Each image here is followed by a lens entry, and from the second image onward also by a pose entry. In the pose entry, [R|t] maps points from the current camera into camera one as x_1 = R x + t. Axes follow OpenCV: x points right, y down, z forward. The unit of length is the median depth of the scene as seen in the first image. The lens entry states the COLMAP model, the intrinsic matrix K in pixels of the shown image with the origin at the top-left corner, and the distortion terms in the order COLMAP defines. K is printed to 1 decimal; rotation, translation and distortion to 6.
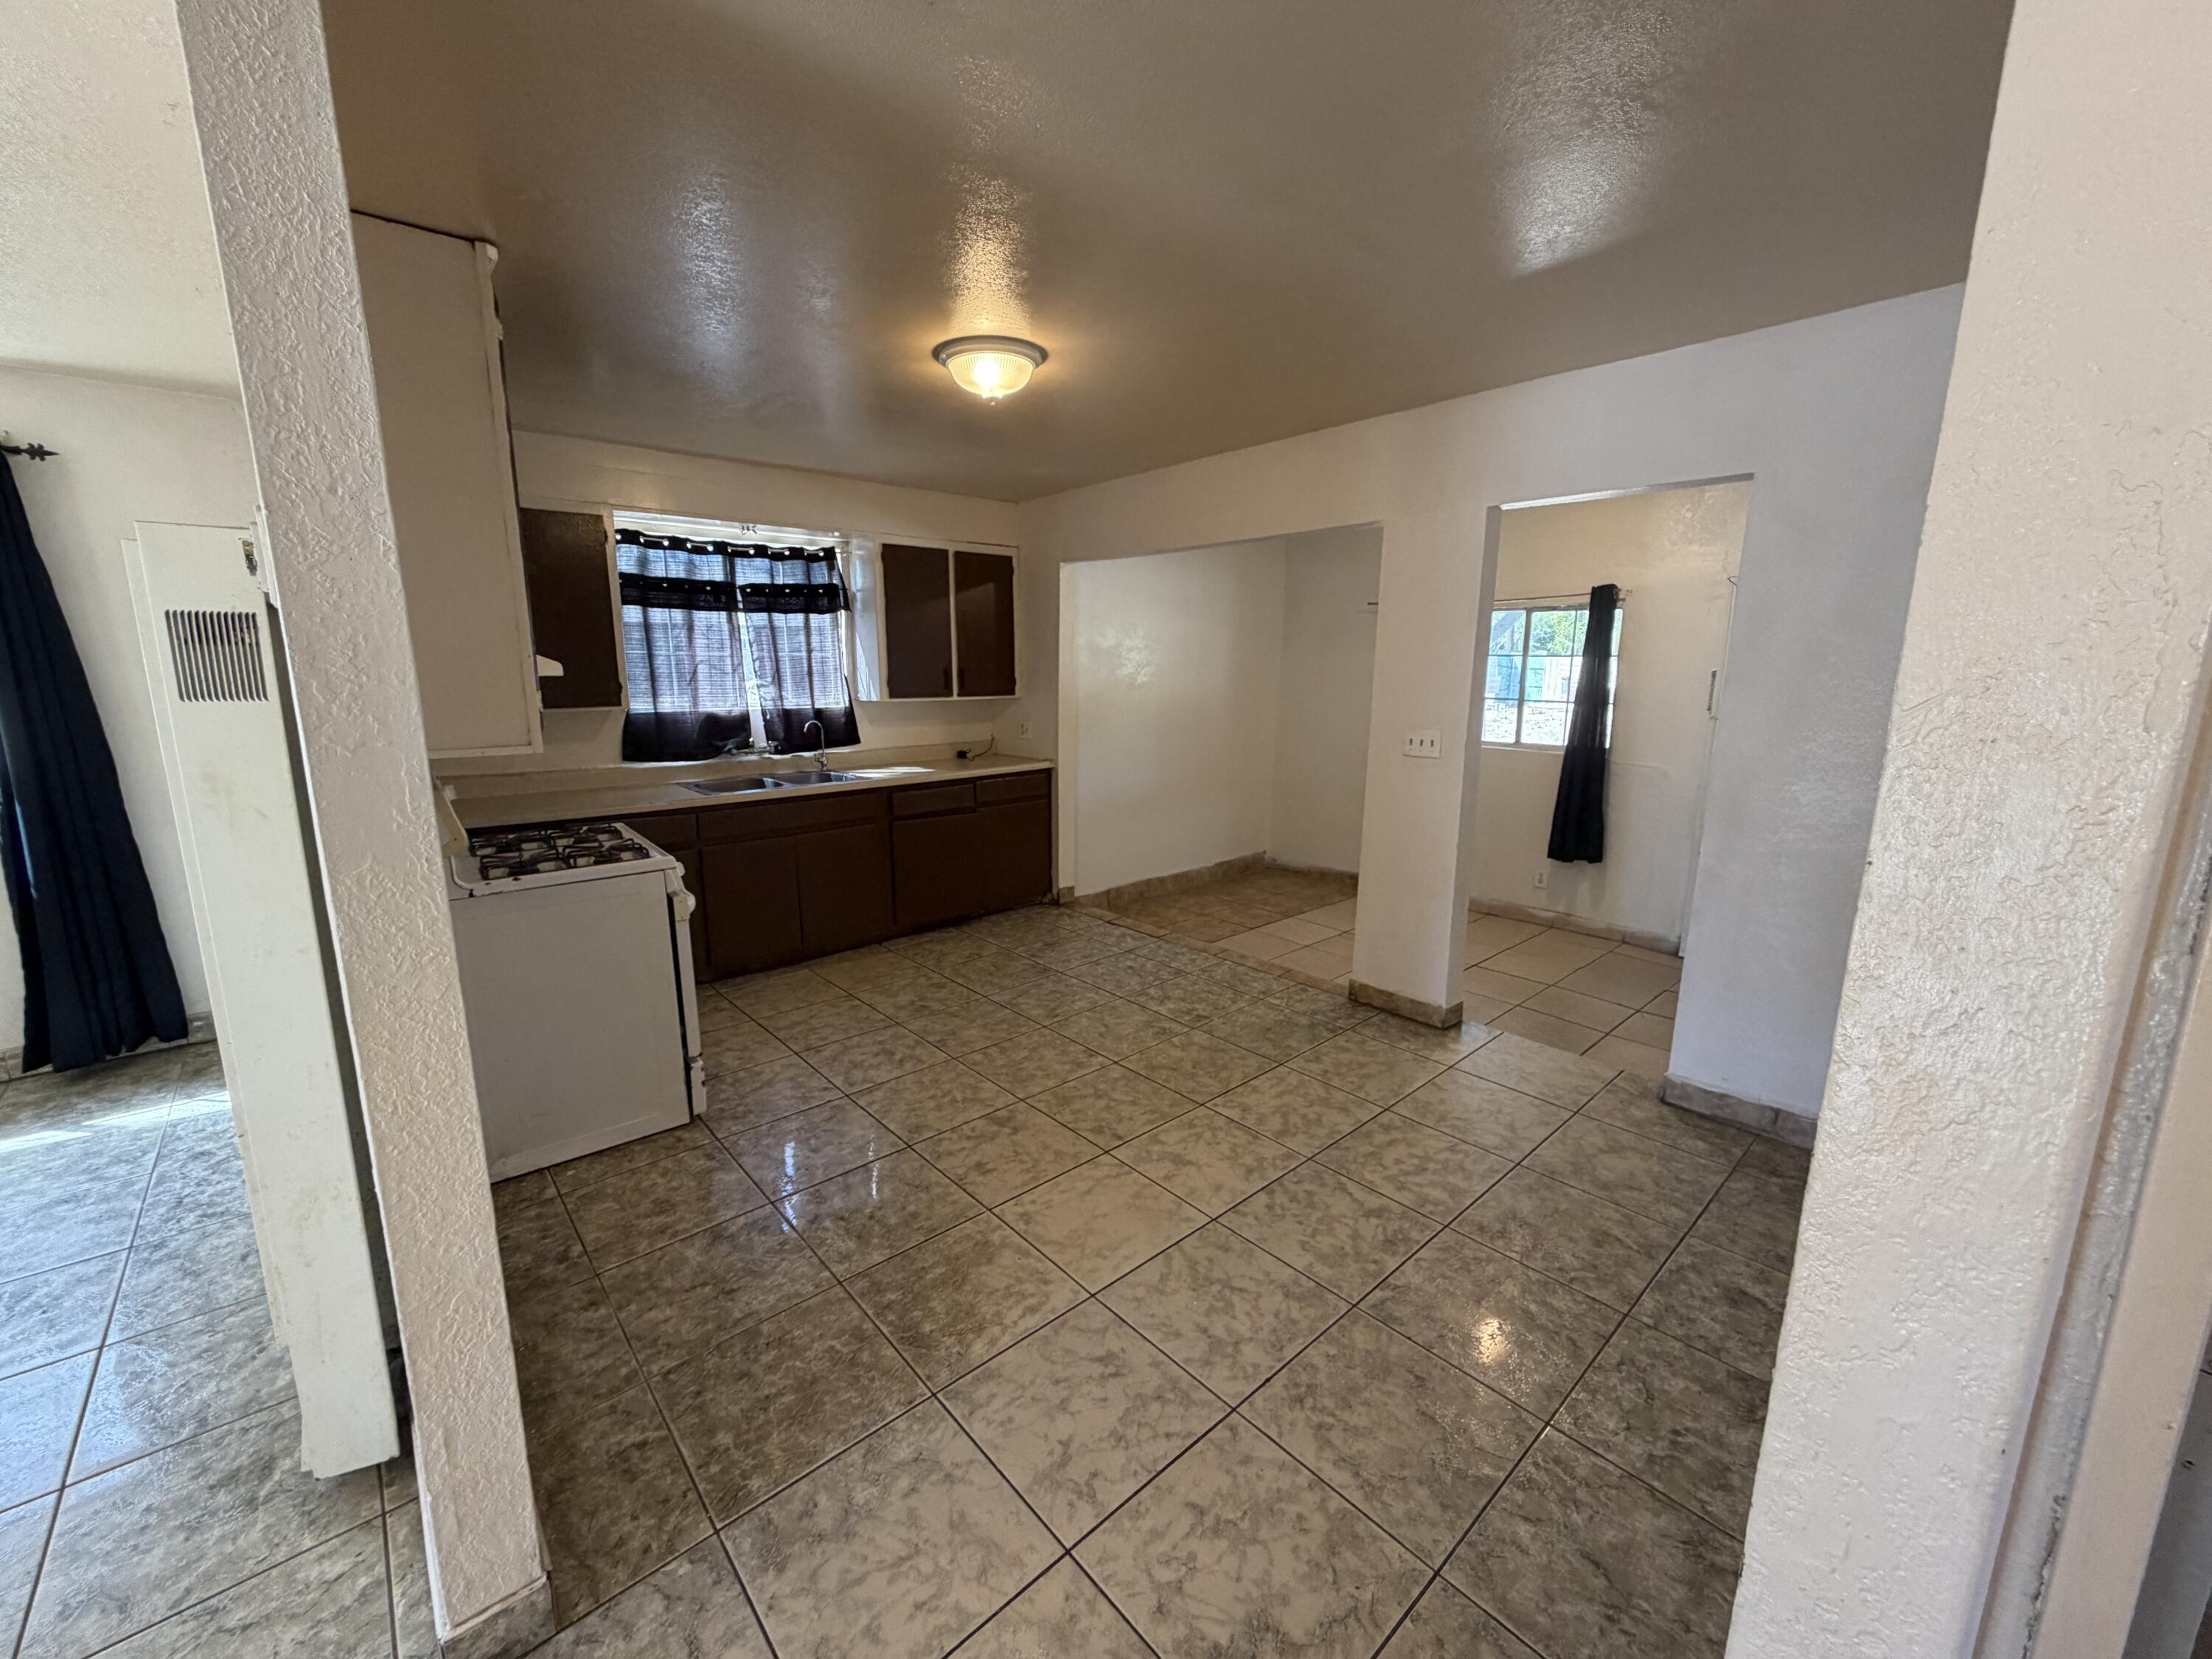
lens RADIAL K [[878.9, 0, 1095.0], [0, 878.9, 828.7], [0, 0, 1]] dist [0.001856, -0.000177]
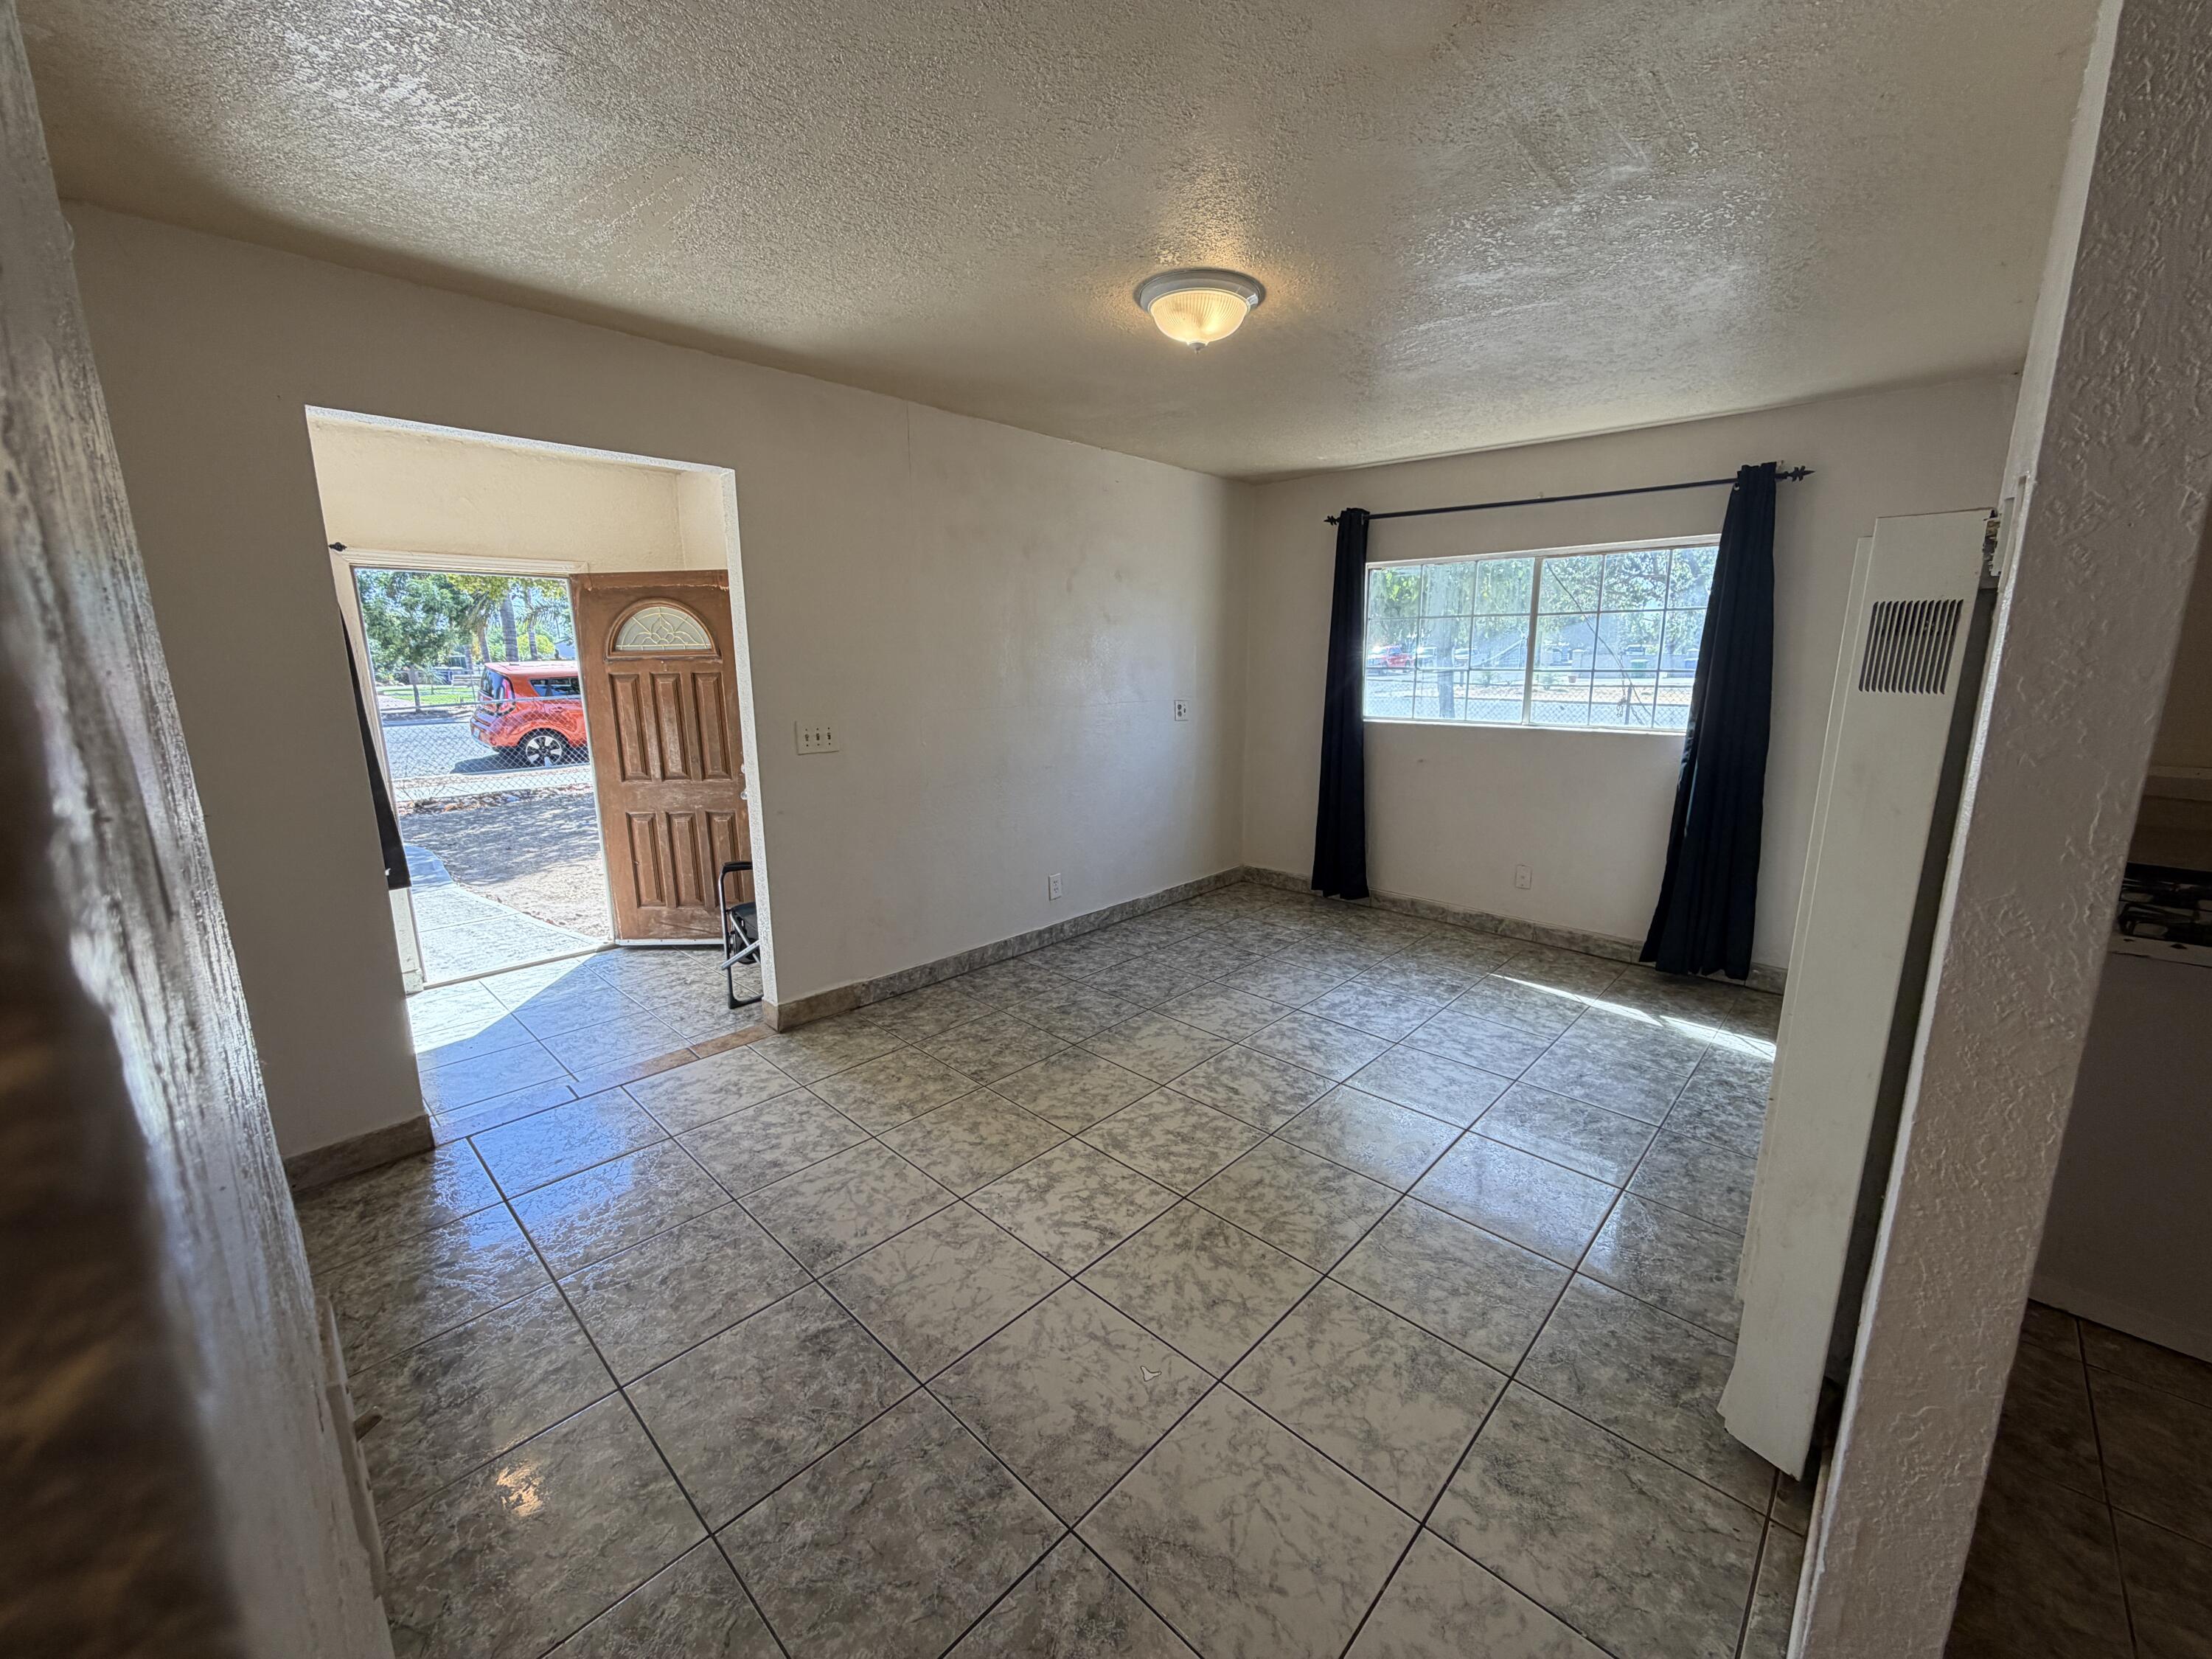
lens RADIAL K [[878.9, 0, 1101.7], [0, 878.9, 830.6], [0, 0, 1]] dist [0.001856, -0.000177]
pose [[0.089961, 0.198273, -0.976010, -0.052115], [-0.181804, 0.966786, 0.179642, -0.006458], [0.979211, 0.161282, 0.123020, 0.018551]]
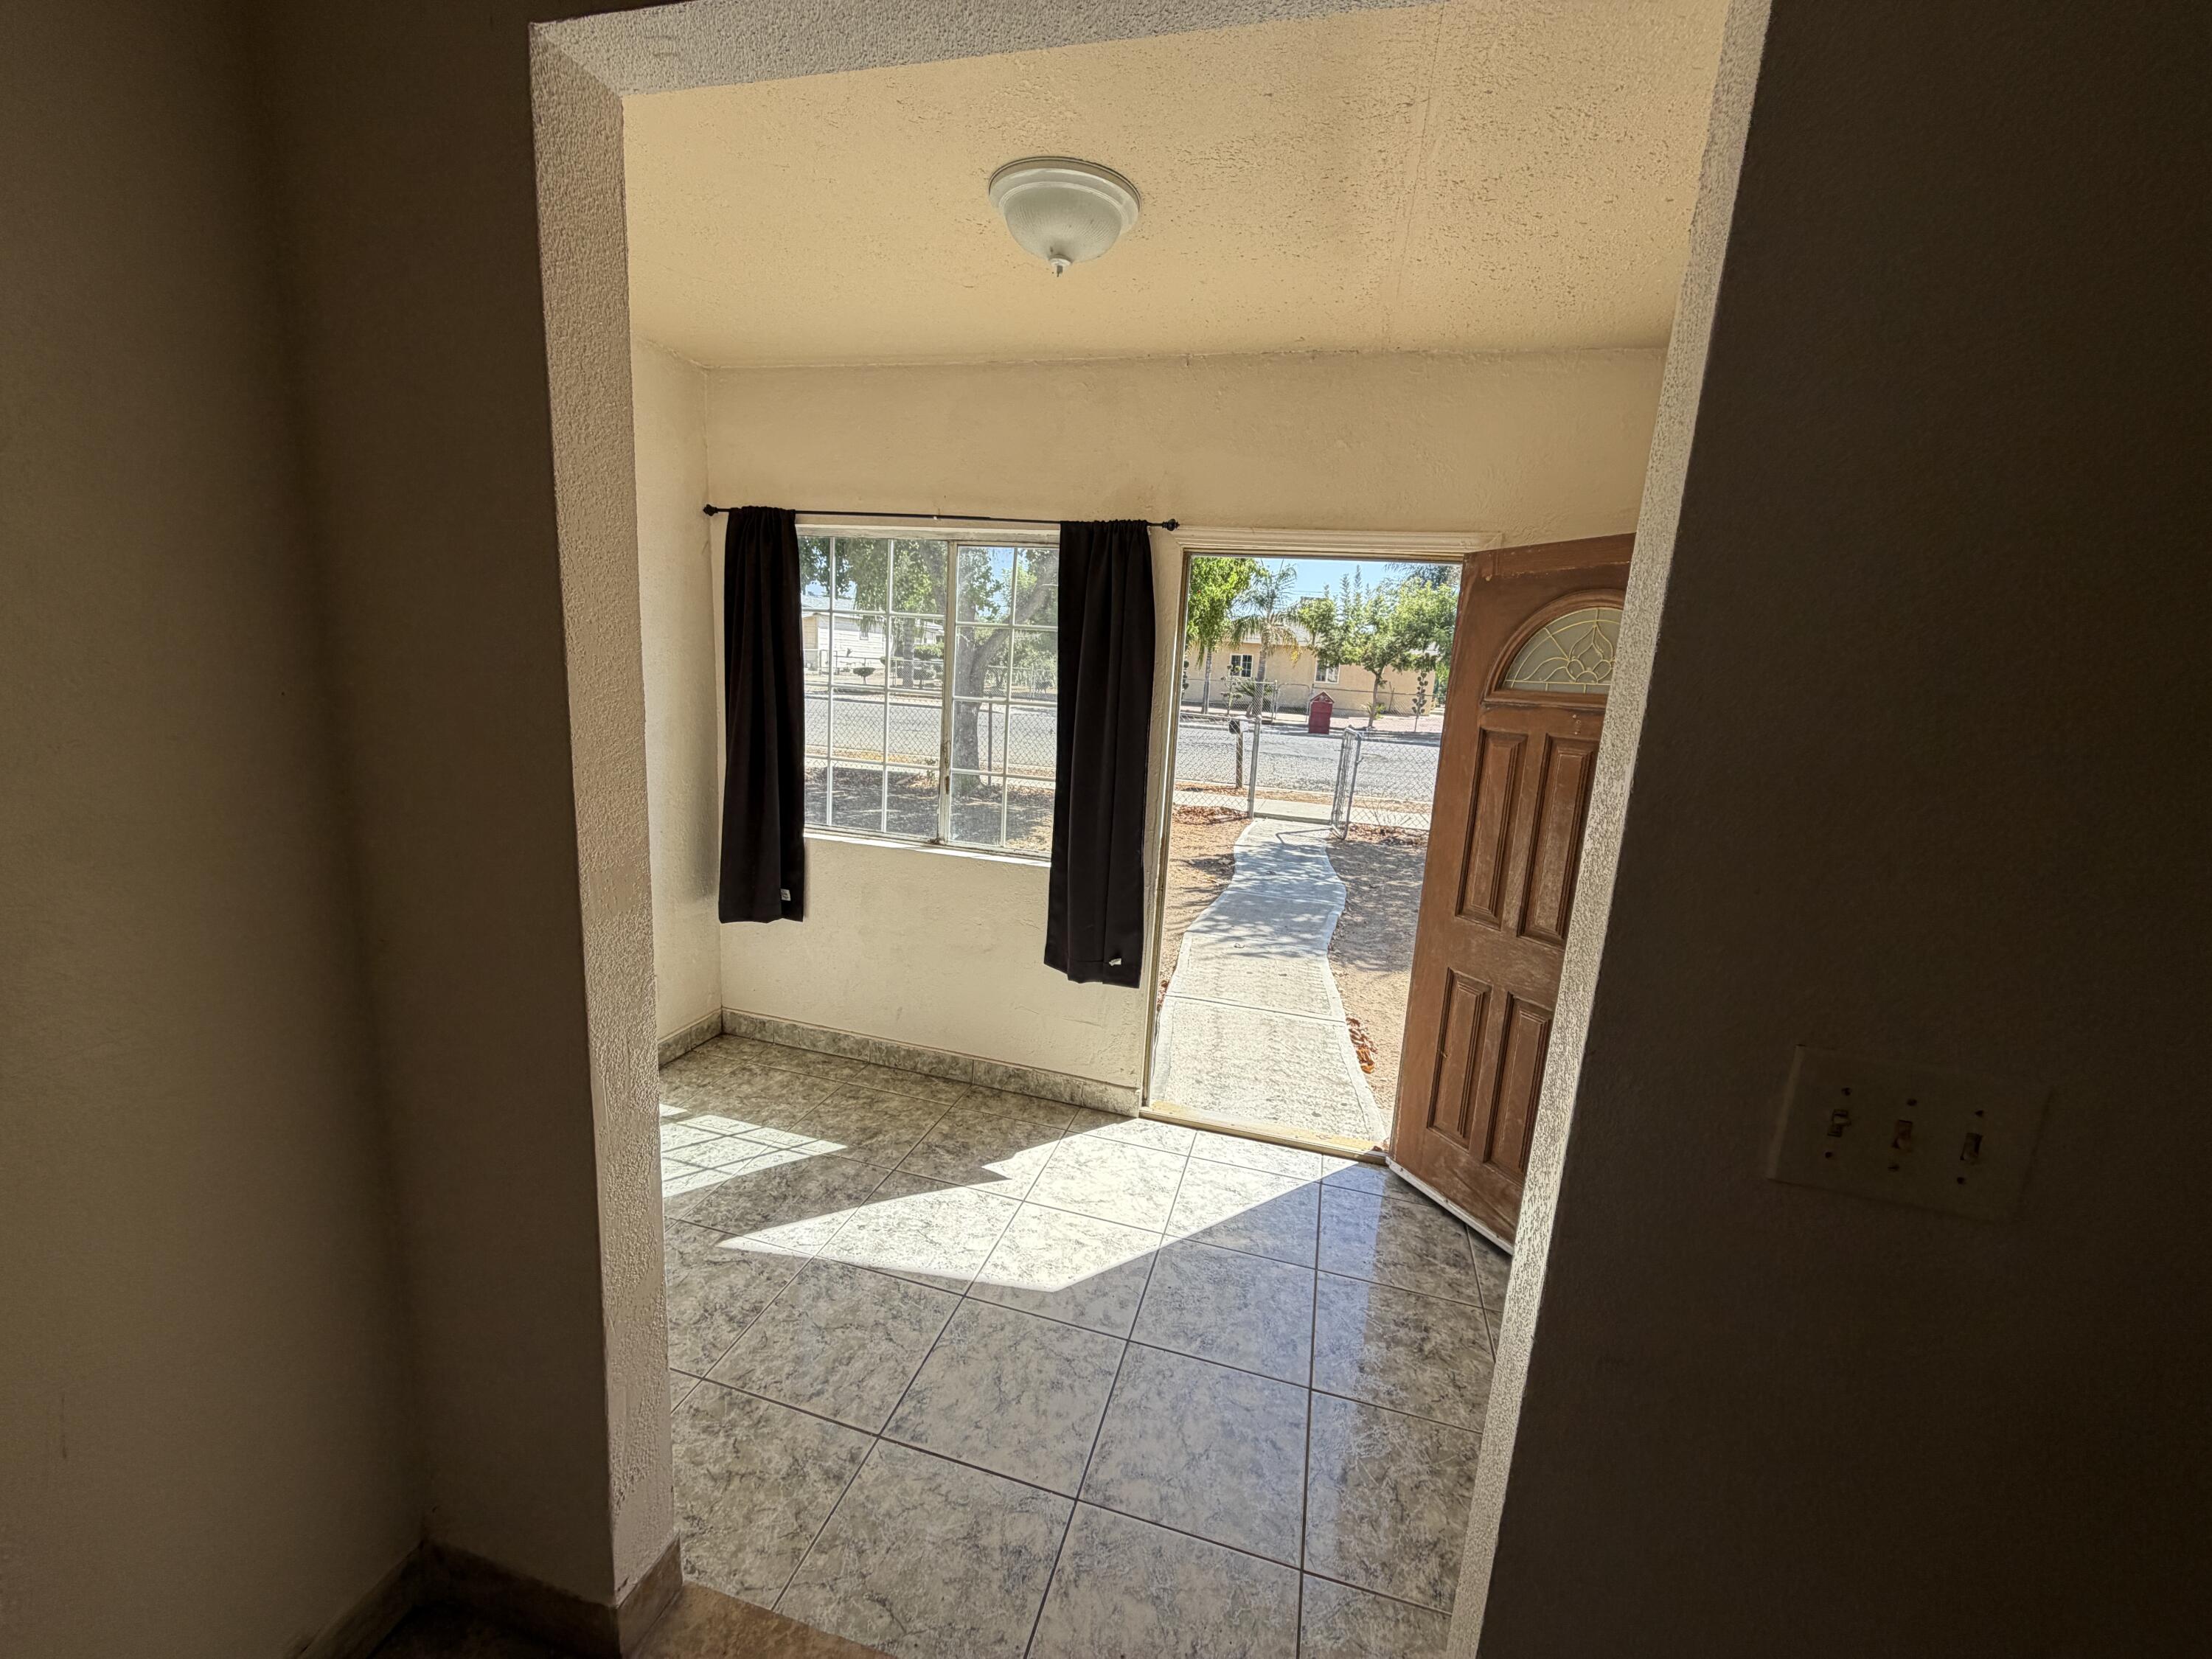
lens RADIAL K [[878.9, 0, 1103.8], [0, 878.9, 830.4], [0, 0, 1]] dist [0.001856, -0.000177]
pose [[-0.832441, 0.056605, -0.551214, -1.324499], [-0.162311, 0.926225, 0.340238, 0.035229], [0.529808, 0.372696, -0.761841, -0.284312]]
